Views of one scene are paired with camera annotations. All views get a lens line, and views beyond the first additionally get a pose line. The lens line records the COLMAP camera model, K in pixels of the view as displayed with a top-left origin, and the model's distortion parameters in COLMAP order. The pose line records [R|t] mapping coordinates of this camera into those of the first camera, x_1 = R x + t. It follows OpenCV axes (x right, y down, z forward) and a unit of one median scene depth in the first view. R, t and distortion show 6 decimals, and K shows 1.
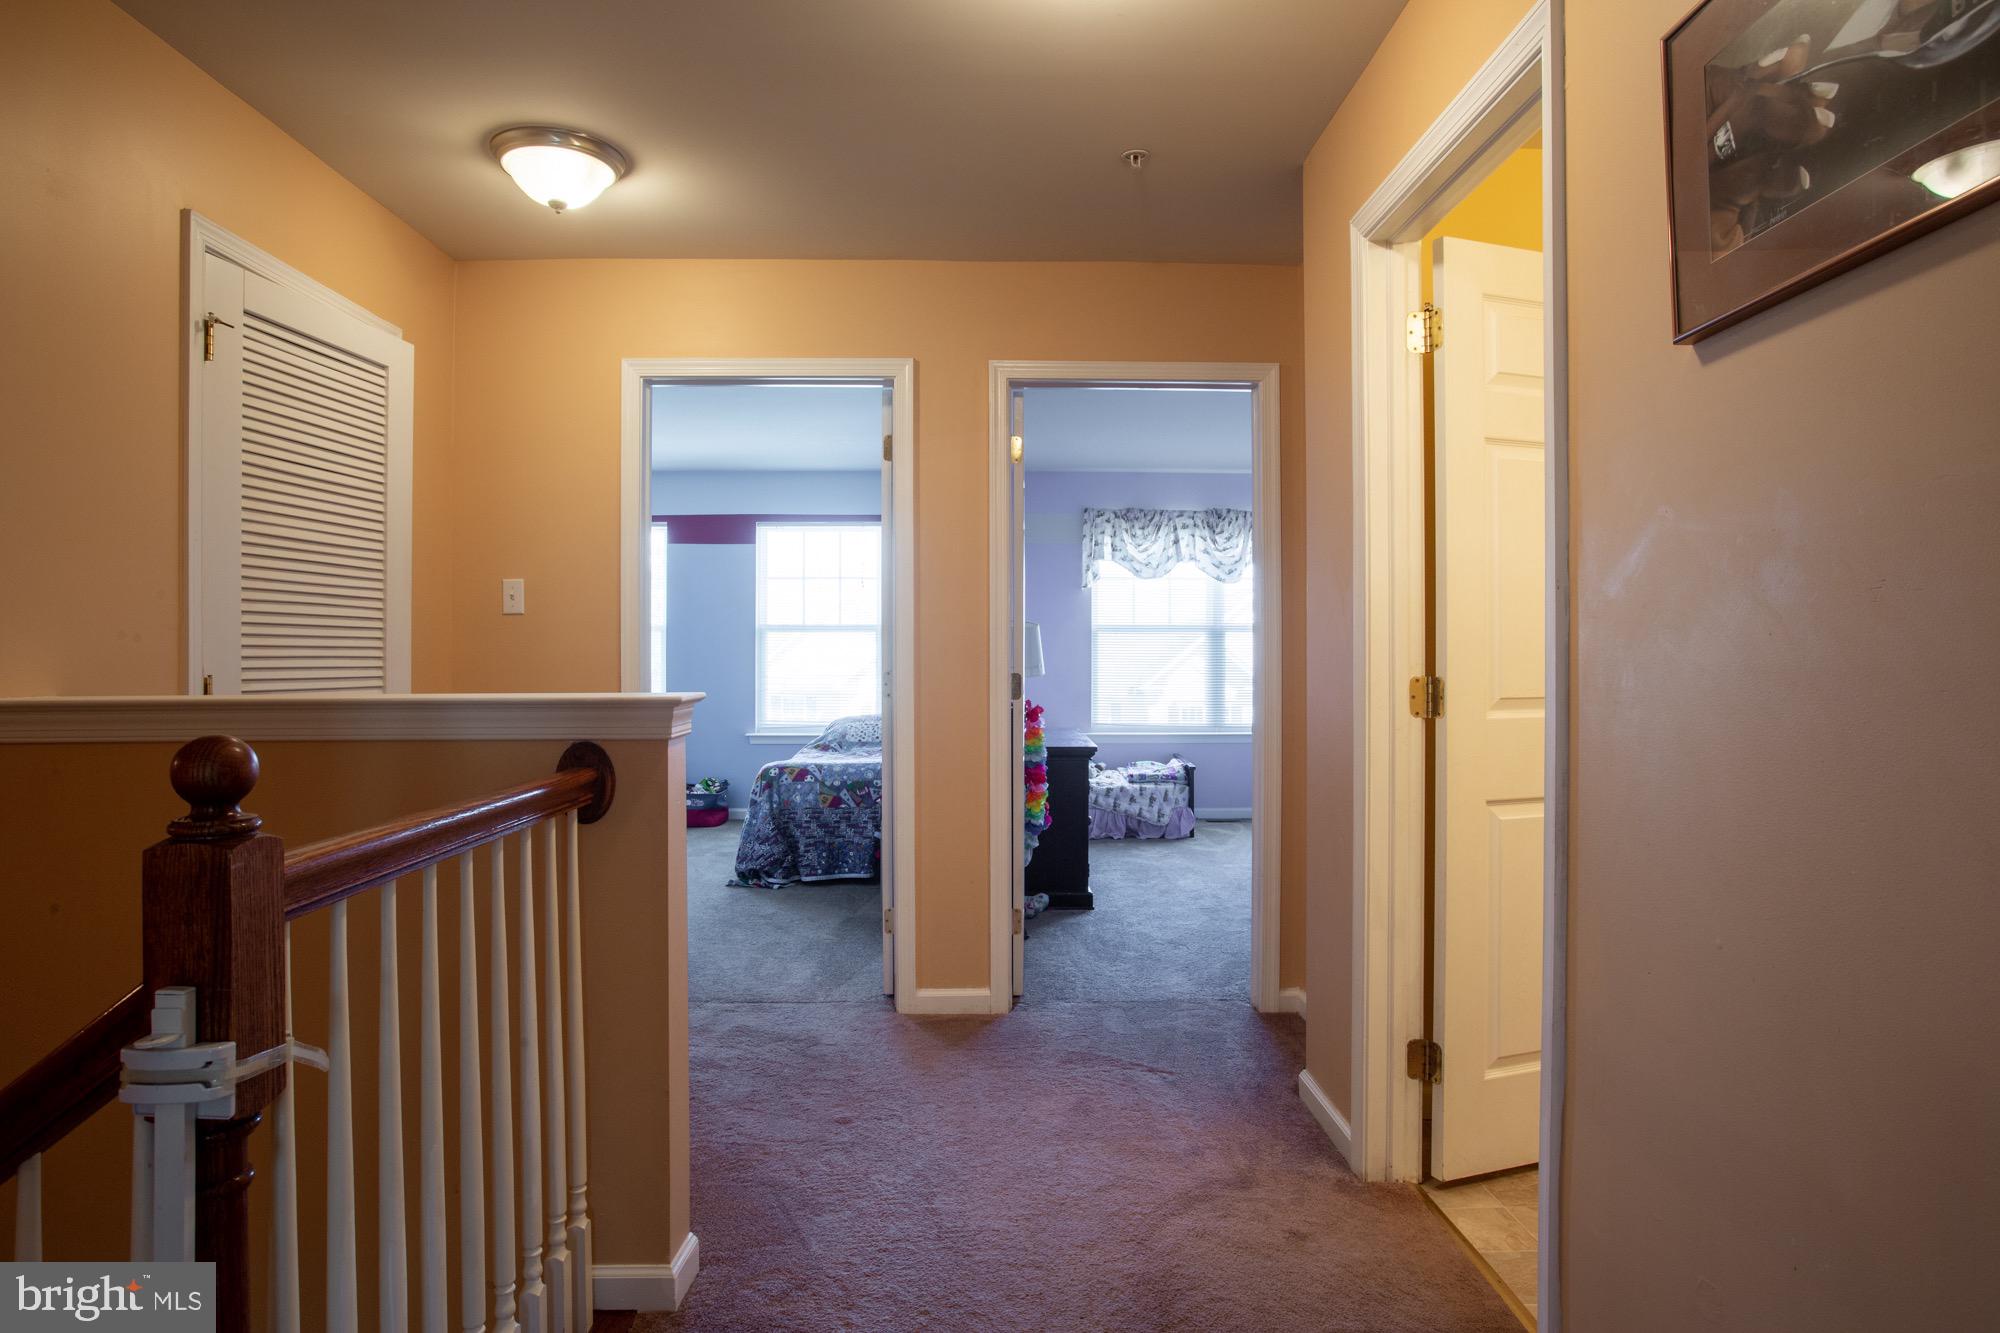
lens RADIAL K [[1022.9, 0, 1000.0], [0, 1022.9, 666.5], [0, 0, 1]] dist [-0.066779, 0.000262]
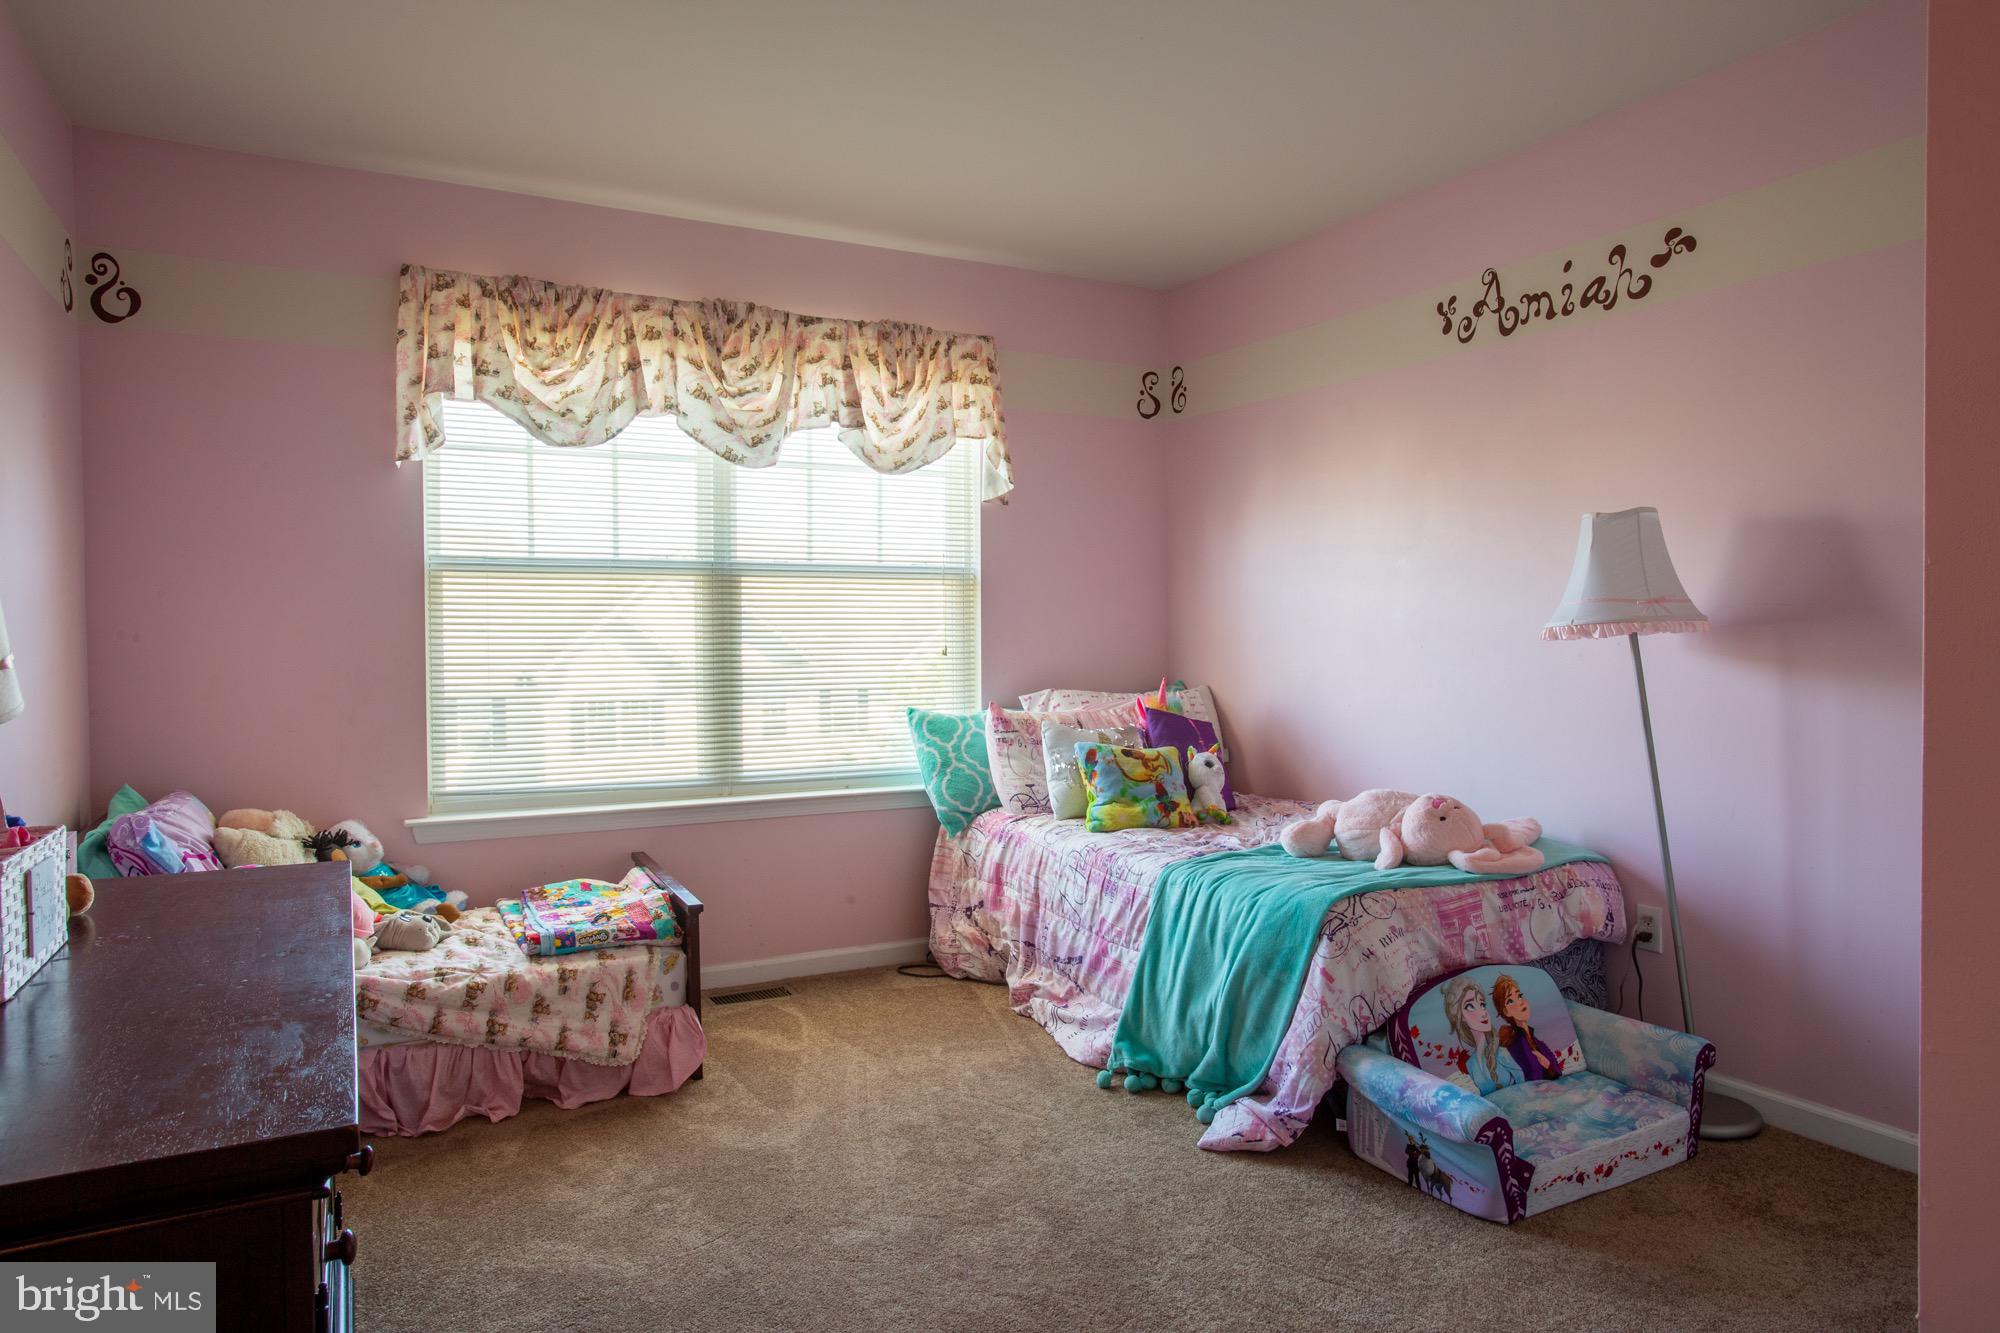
lens RADIAL K [[1237.9, 0, 1000.0], [0, 1237.9, 666.5], [0, 0, 1]] dist [-0.032757, 0.001451]
pose [[0.876497, -0.017277, 0.481098, 0.055082], [0.005857, 0.999665, 0.025228, -0.006516], [-0.481372, -0.019294, 0.876304, 0.462221]]
